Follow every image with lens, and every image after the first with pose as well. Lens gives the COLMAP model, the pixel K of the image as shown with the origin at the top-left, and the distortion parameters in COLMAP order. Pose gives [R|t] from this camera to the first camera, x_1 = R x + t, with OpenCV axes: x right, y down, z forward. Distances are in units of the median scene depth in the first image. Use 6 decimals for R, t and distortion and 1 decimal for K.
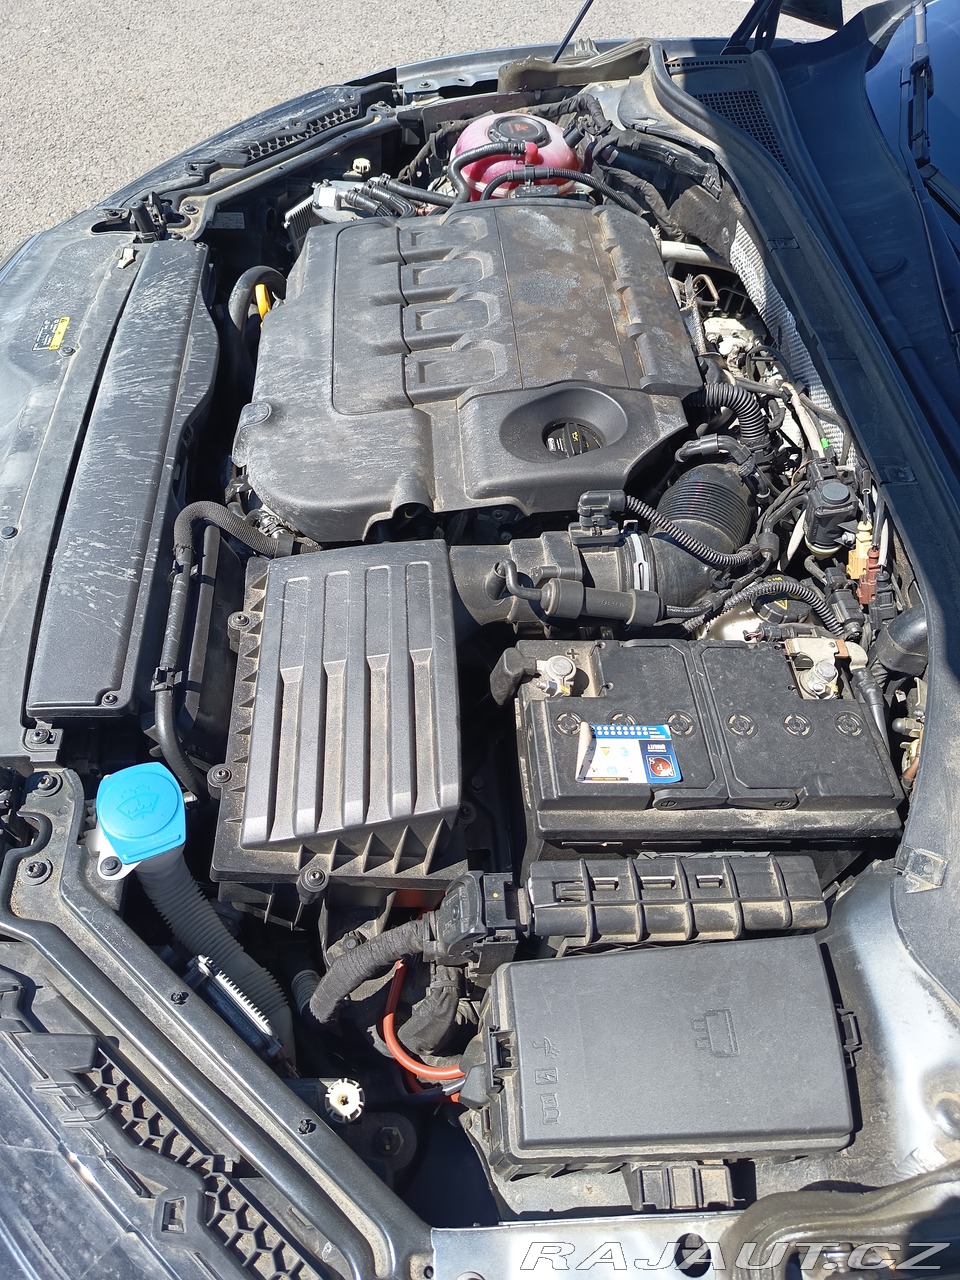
lens RADIAL K [[882.9, 0, 480.0], [0, 882.9, 640.0], [0, 0, 1]] dist [0.003659, -0.009174]
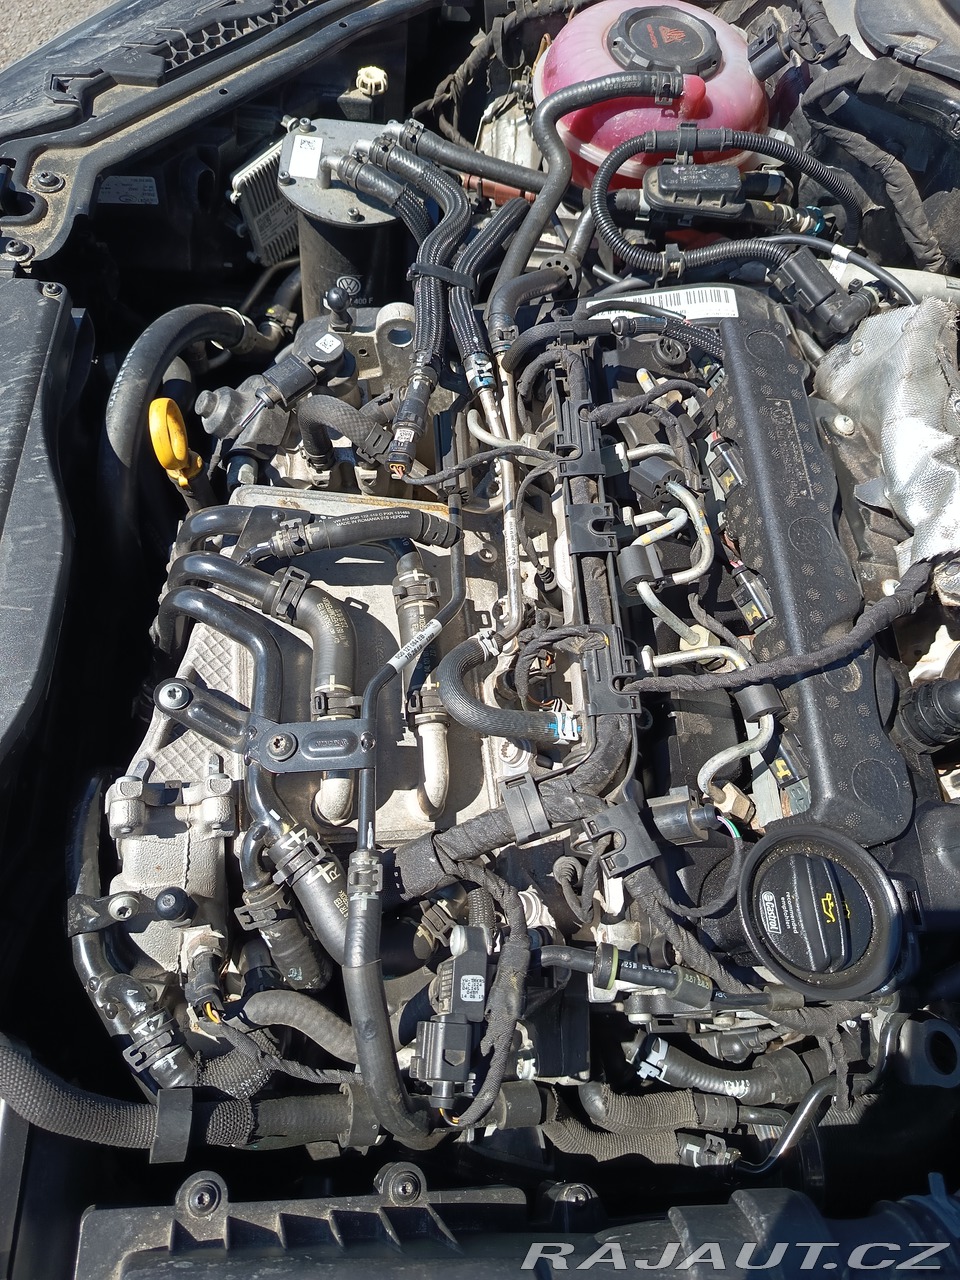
lens RADIAL K [[888.7, 0, 480.0], [0, 888.7, 640.0], [0, 0, 1]] dist [-0.006154, -0.002221]
pose [[0.998848, 0.047815, 0.004120, -0.053708], [-0.047798, 0.983414, 0.174966, -0.307954], [0.004315, -0.174961, 0.984566, 0.407482]]
